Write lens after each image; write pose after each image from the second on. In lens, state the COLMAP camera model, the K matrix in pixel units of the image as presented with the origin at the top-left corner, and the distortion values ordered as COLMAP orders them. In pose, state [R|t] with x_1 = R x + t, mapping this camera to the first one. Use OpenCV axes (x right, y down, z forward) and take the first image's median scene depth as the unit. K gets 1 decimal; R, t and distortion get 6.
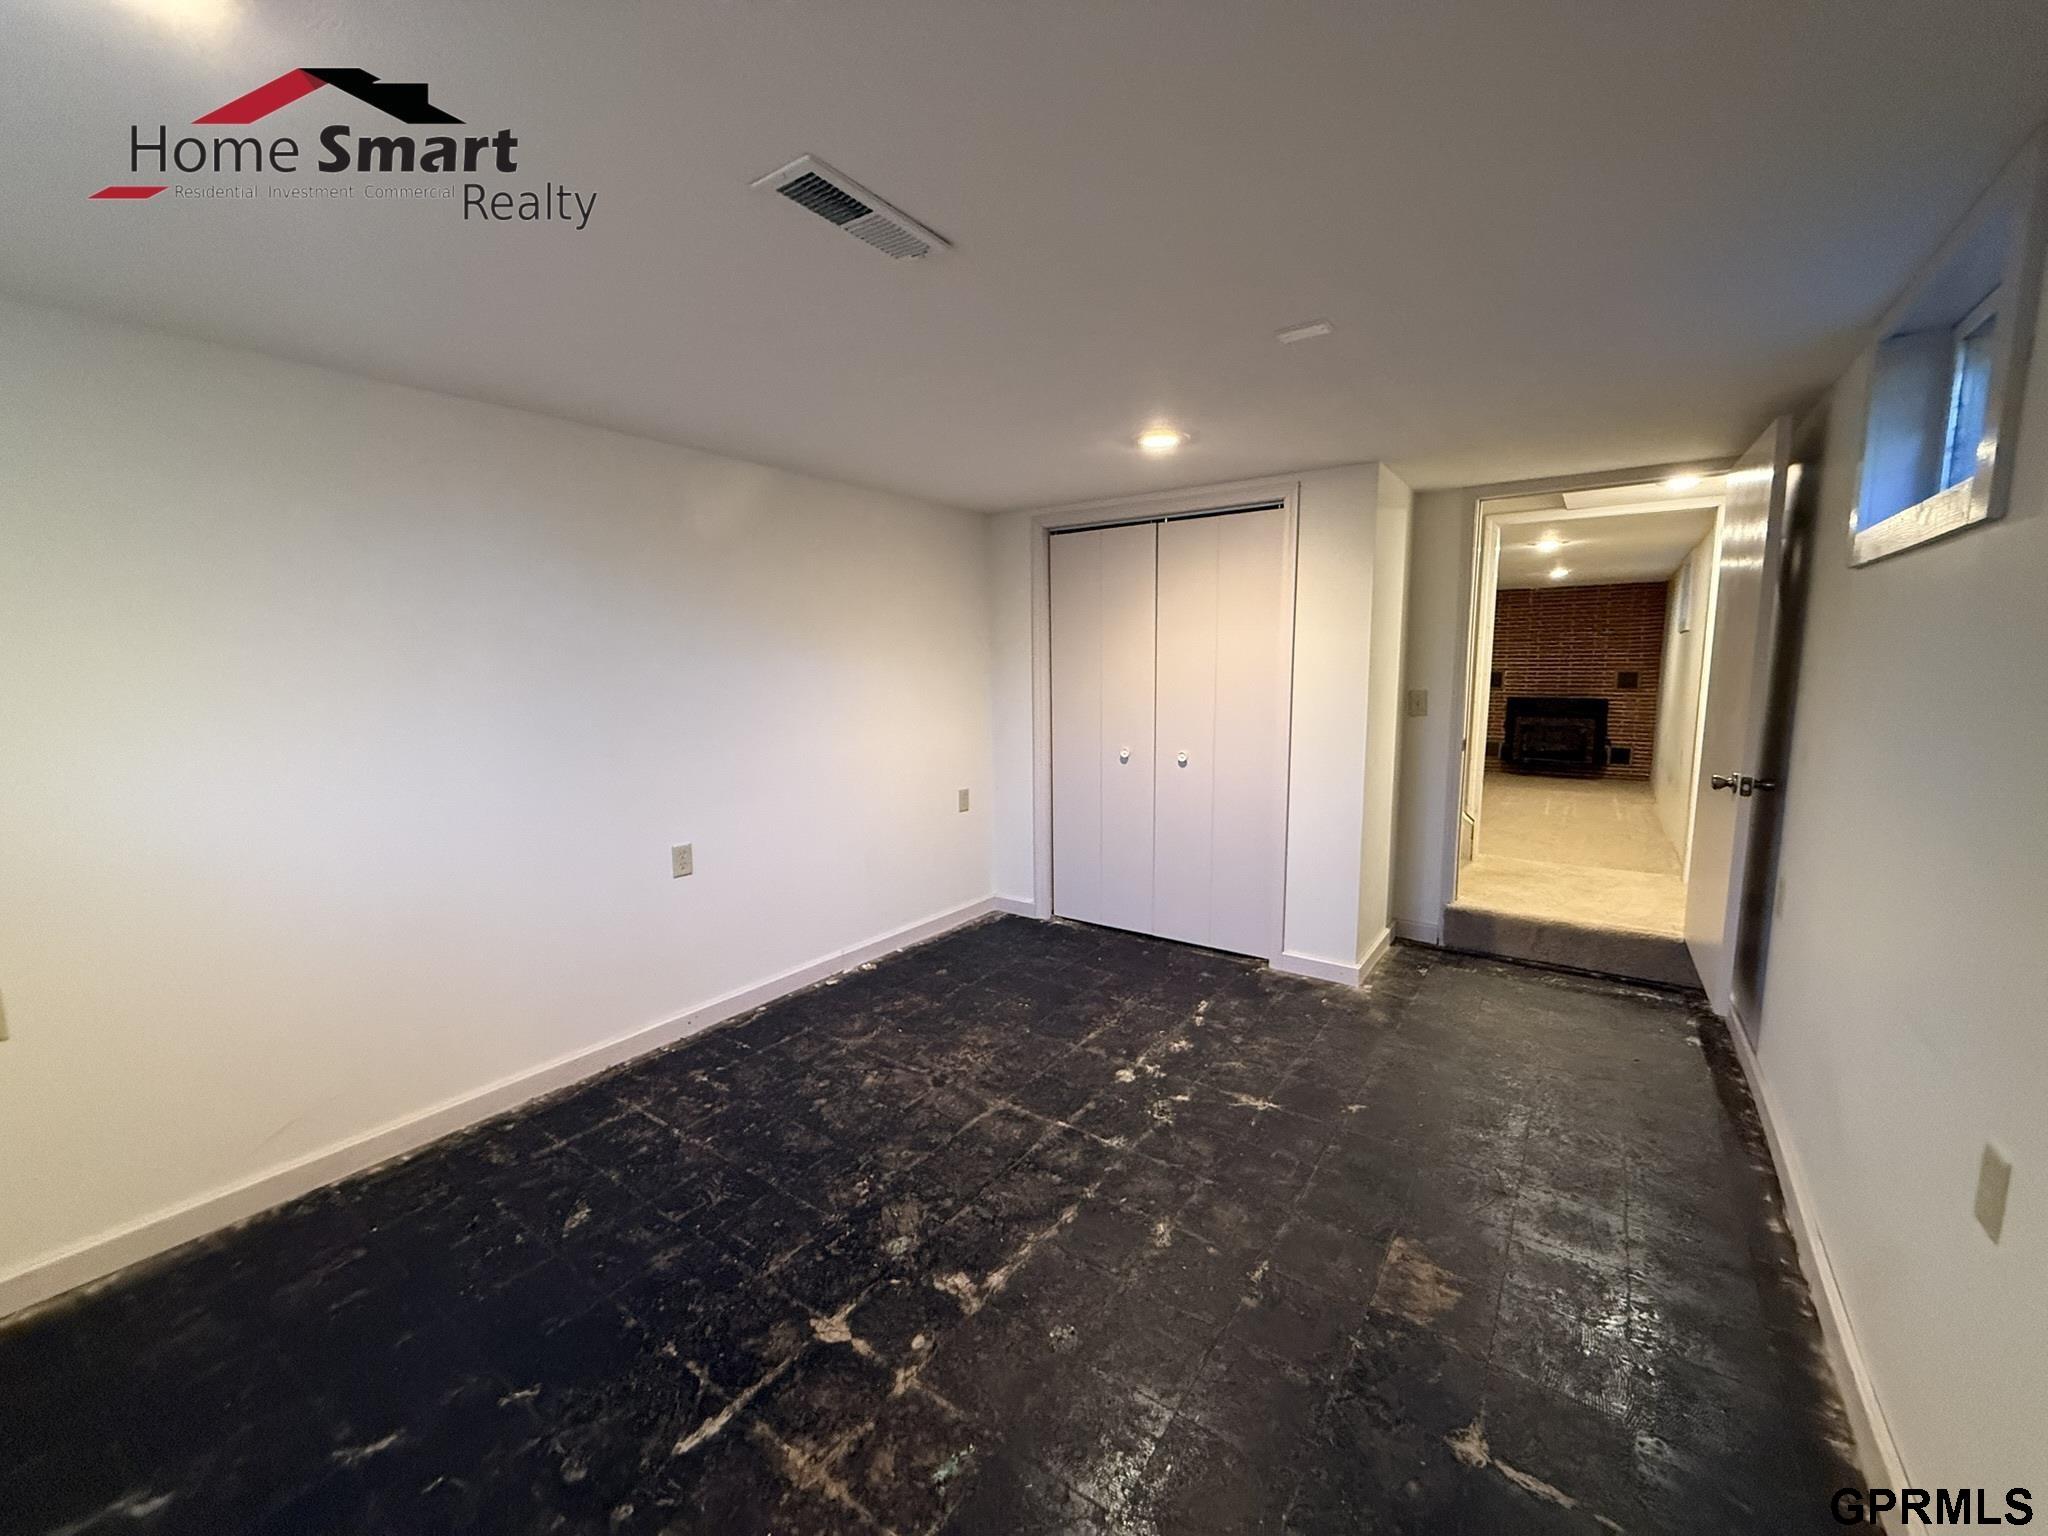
lens RADIAL K [[817.4, 0, 1024.0], [0, 817.4, 768.0], [0, 0, 1]] dist [0.000932, 0.000248]
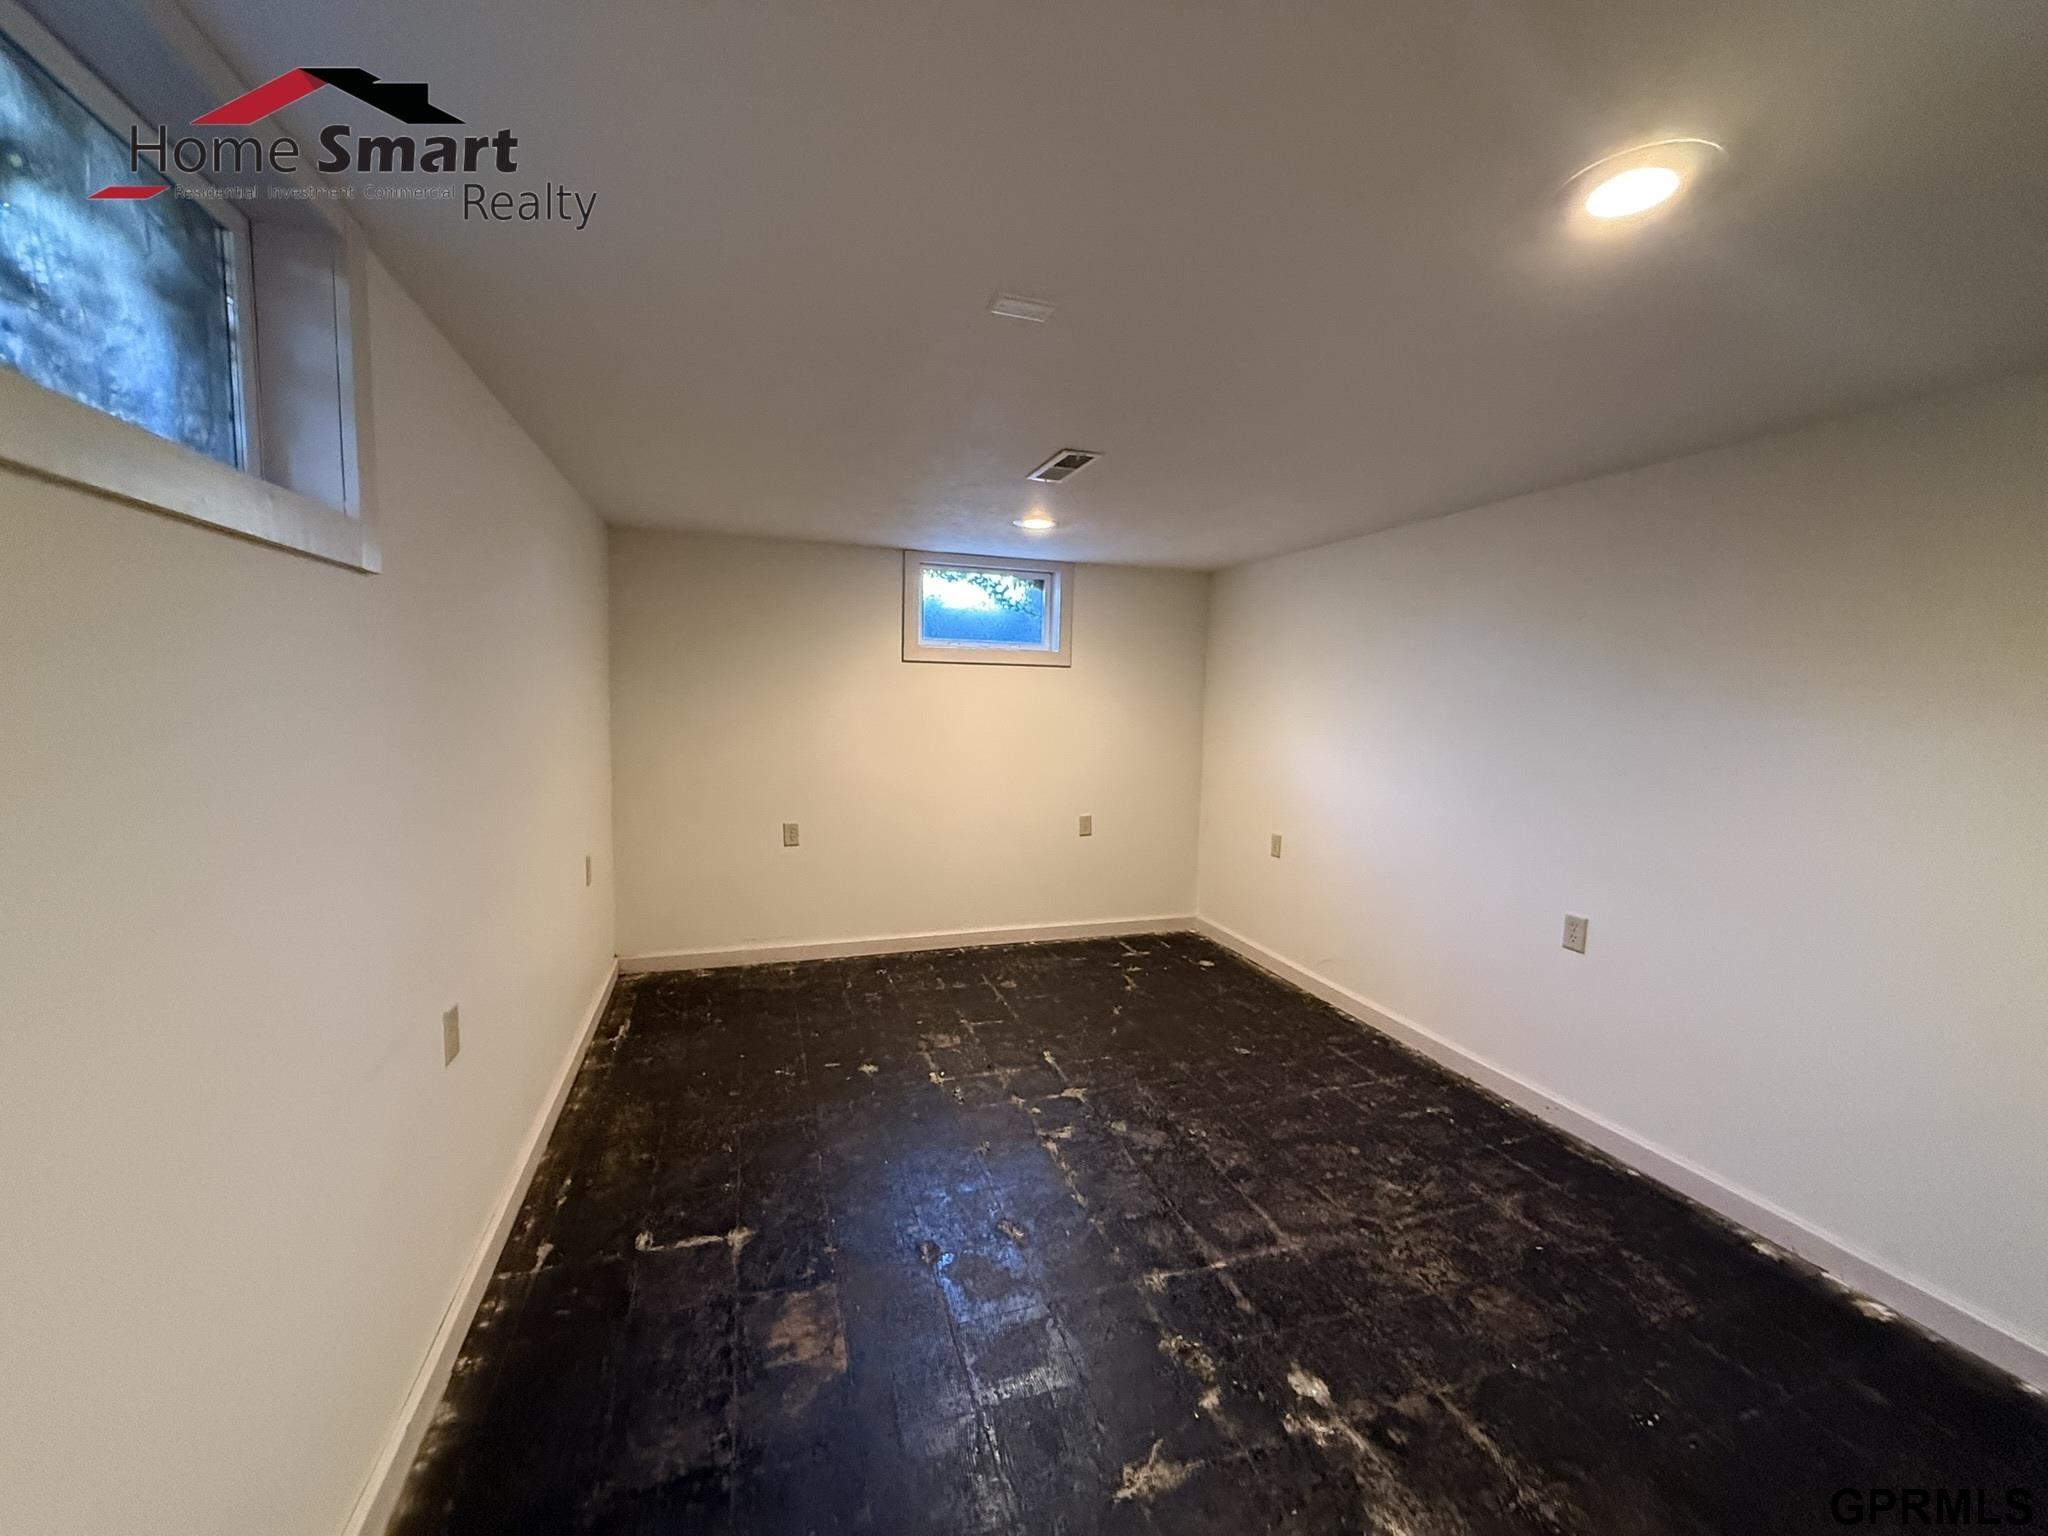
lens RADIAL K [[817.4, 0, 1024.0], [0, 817.4, 768.0], [0, 0, 1]] dist [0.000932, 0.000248]
pose [[-0.587255, 0.068072, -0.806534, 0.795652], [-0.124809, 0.976924, 0.173329, -0.177442], [0.799721, 0.202451, -0.565208, 1.200449]]
